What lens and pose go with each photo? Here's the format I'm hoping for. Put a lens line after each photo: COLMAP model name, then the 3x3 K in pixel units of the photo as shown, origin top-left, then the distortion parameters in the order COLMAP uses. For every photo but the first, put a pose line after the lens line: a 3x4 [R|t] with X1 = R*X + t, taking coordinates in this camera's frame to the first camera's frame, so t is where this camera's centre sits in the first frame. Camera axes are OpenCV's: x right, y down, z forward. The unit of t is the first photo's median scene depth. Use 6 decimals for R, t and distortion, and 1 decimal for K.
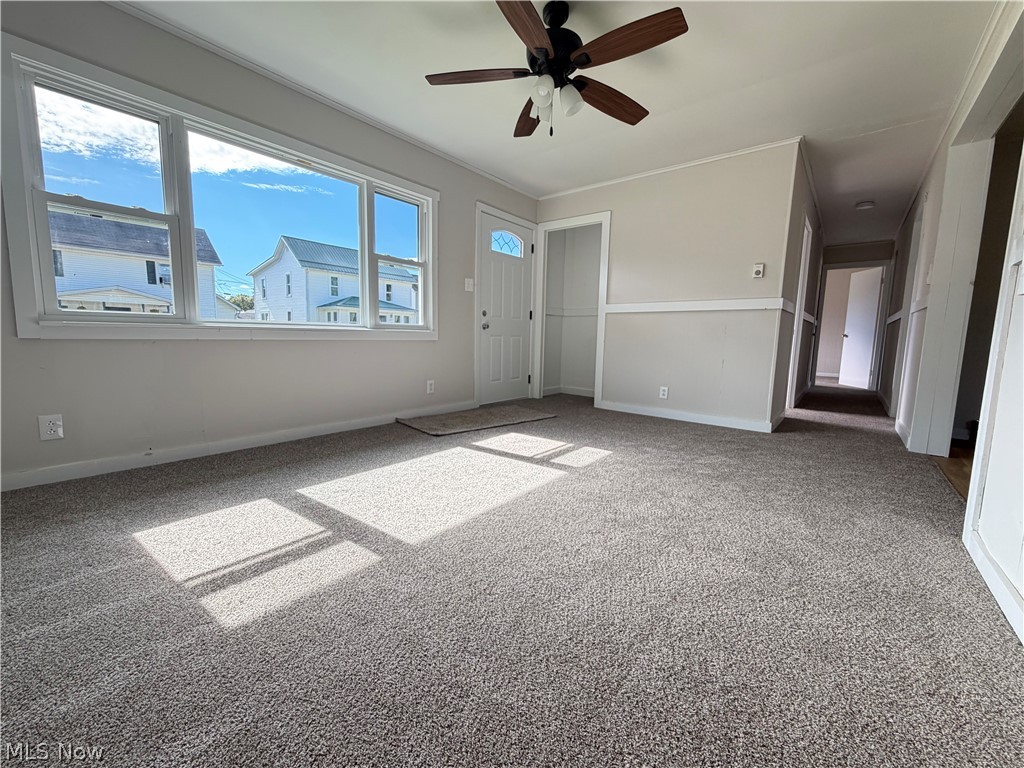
lens RADIAL K [[410.2, 0, 507.6], [0, 410.2, 386.4], [0, 0, 1]] dist [0.000281, -0.000191]
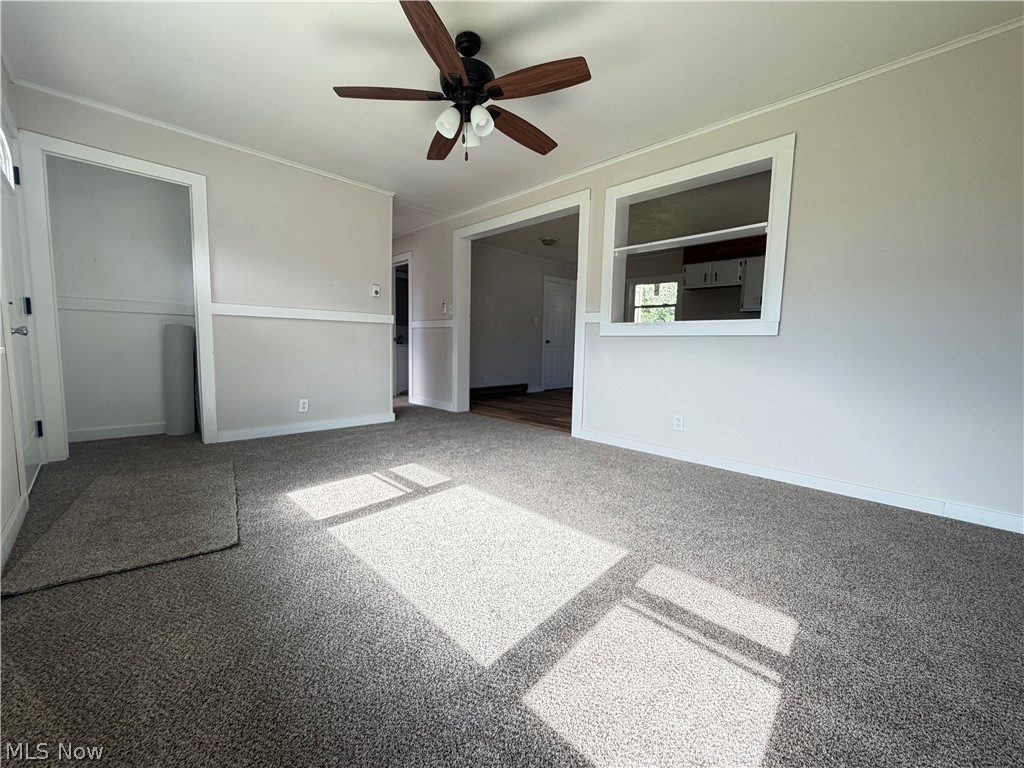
lens RADIAL K [[410.2, 0, 512.4], [0, 410.2, 385.0], [0, 0, 1]] dist [0.000281, -0.000191]
pose [[0.097212, -0.117040, 0.988358, -0.522744], [0.102372, 0.988970, 0.107043, -0.087802], [-0.989985, 0.090774, 0.108121, 0.454004]]
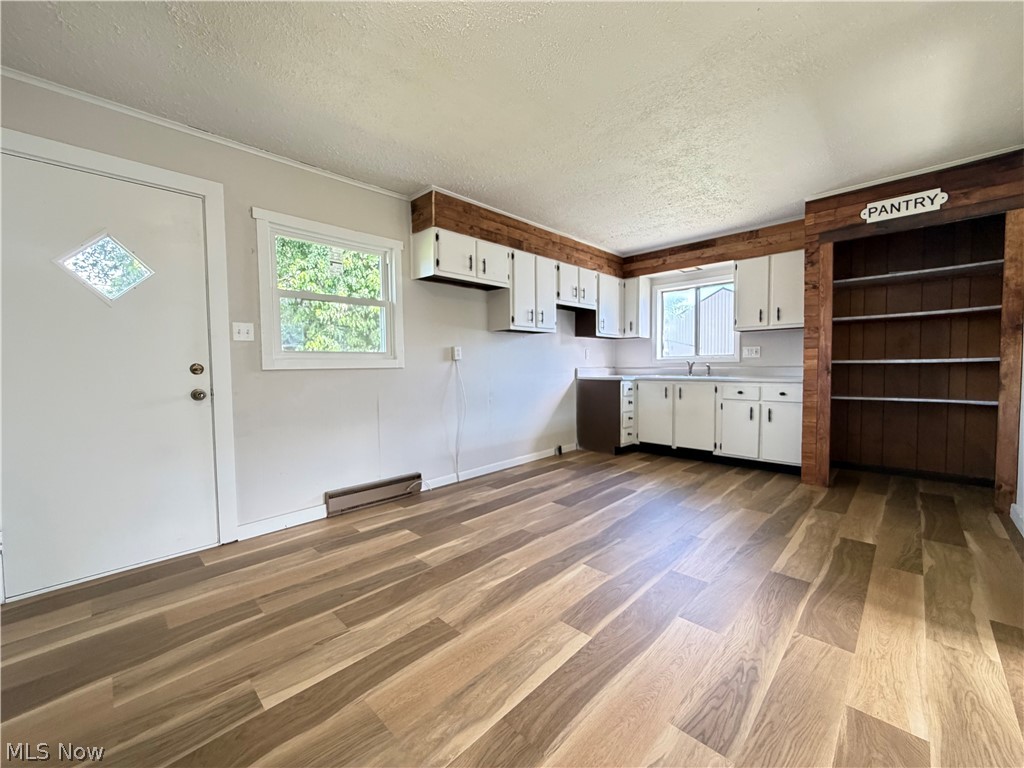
lens RADIAL K [[410.2, 0, 509.2], [0, 410.2, 383.6], [0, 0, 1]] dist [0.000281, -0.000191]
pose [[-0.996300, -0.006260, 0.085710, 0.997670], [0.008140, 0.985986, 0.166628, -0.142966], [-0.085552, 0.166709, -0.982288, 0.746493]]
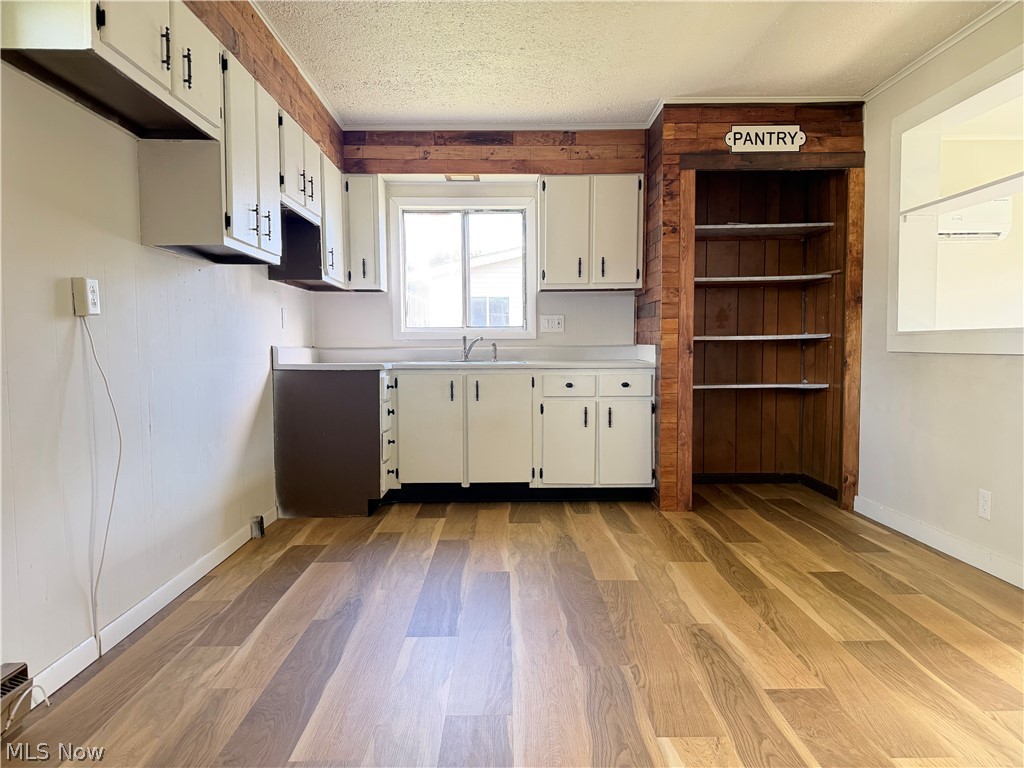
lens RADIAL K [[714.4, 0, 510.9], [0, 714.4, 396.5], [0, 0, 1]] dist [0.048623, -0.063665]
pose [[-0.764532, 0.035423, -0.643611, 1.318195], [-0.083334, 0.984677, 0.153186, -0.093616], [0.639176, 0.170750, -0.749866, 0.485645]]
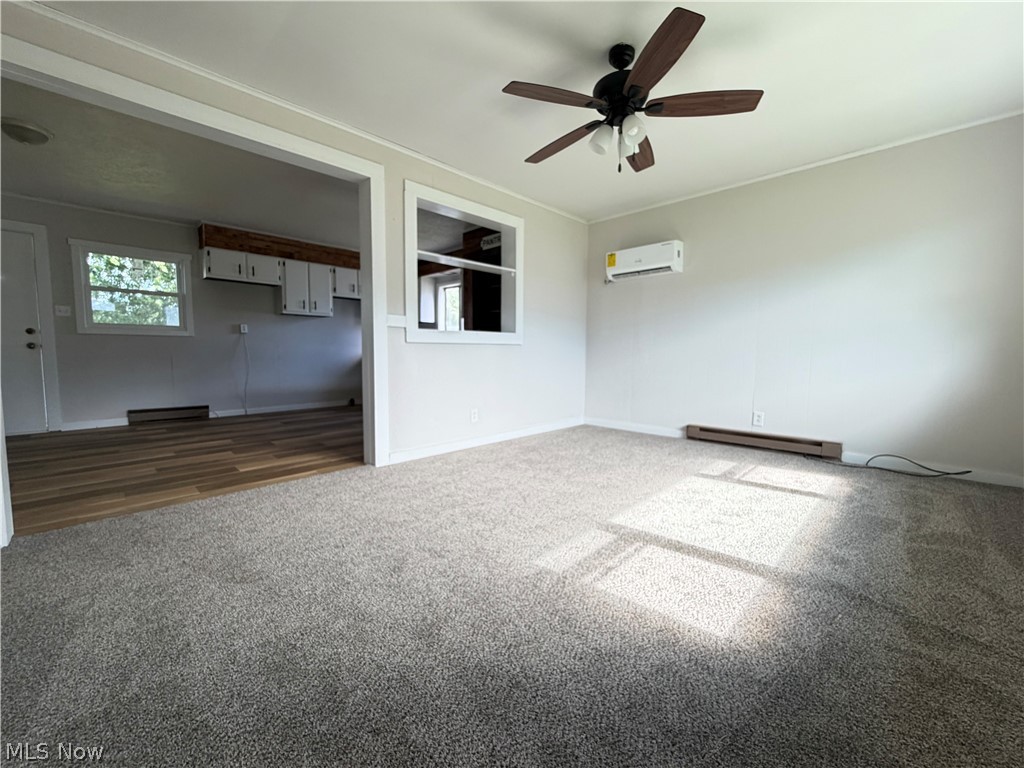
lens RADIAL K [[410.2, 0, 508.7], [0, 410.2, 383.4], [0, 0, 1]] dist [0.000281, -0.000191]
pose [[-0.995700, -0.031408, 0.087153, 0.150554], [-0.013480, 0.979883, 0.199118, -0.164591], [-0.091653, 0.197087, -0.976092, 1.156402]]
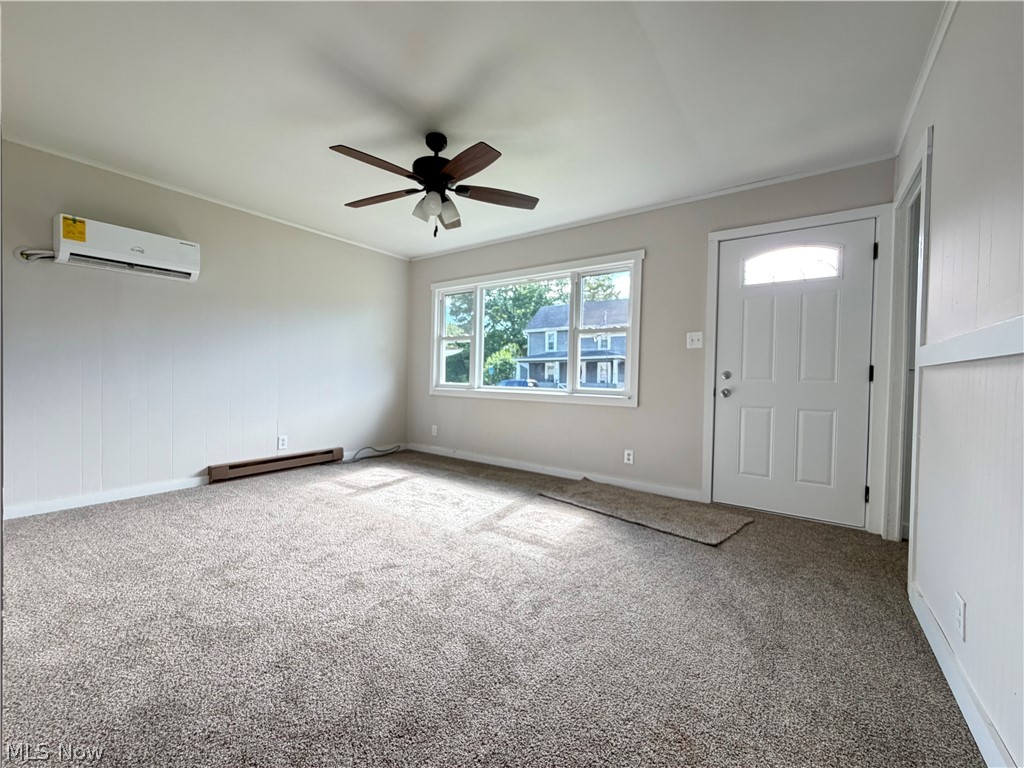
lens RADIAL K [[410.2, 0, 508.3], [0, 410.2, 385.9], [0, 0, 1]] dist [0.000281, -0.000191]
pose [[0.066151, 0.006817, -0.997786, 0.714985], [-0.139492, 0.990220, -0.002483, -0.117047], [0.988011, 0.139347, 0.066455, 0.650737]]
